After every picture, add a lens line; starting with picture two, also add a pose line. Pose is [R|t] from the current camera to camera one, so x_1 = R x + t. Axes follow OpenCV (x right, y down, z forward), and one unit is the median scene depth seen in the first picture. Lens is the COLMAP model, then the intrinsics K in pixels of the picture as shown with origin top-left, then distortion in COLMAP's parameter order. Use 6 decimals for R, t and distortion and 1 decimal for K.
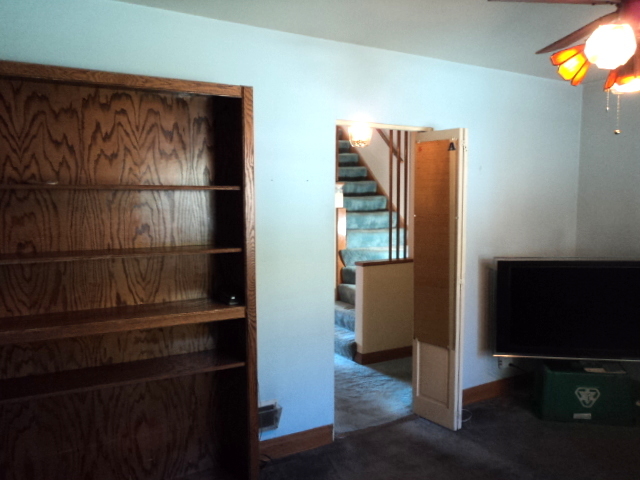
lens RADIAL K [[515.1, 0, 320.0], [0, 515.1, 240.0], [0, 0, 1]] dist [-0.014078, 0.011820]
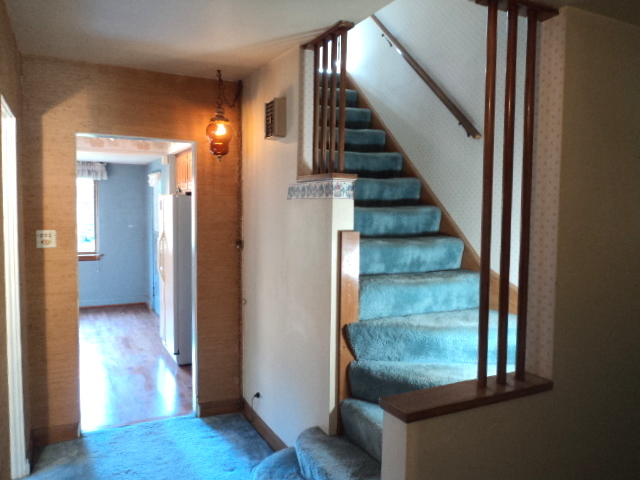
lens RADIAL K [[515.1, 0, 320.0], [0, 515.1, 240.0], [0, 0, 1]] dist [-0.014078, 0.011820]
pose [[0.999046, 0.014687, -0.041123, 0.032579], [-0.015738, 0.999555, -0.025335, -0.040548], [0.040732, 0.025958, 0.998833, 0.523475]]
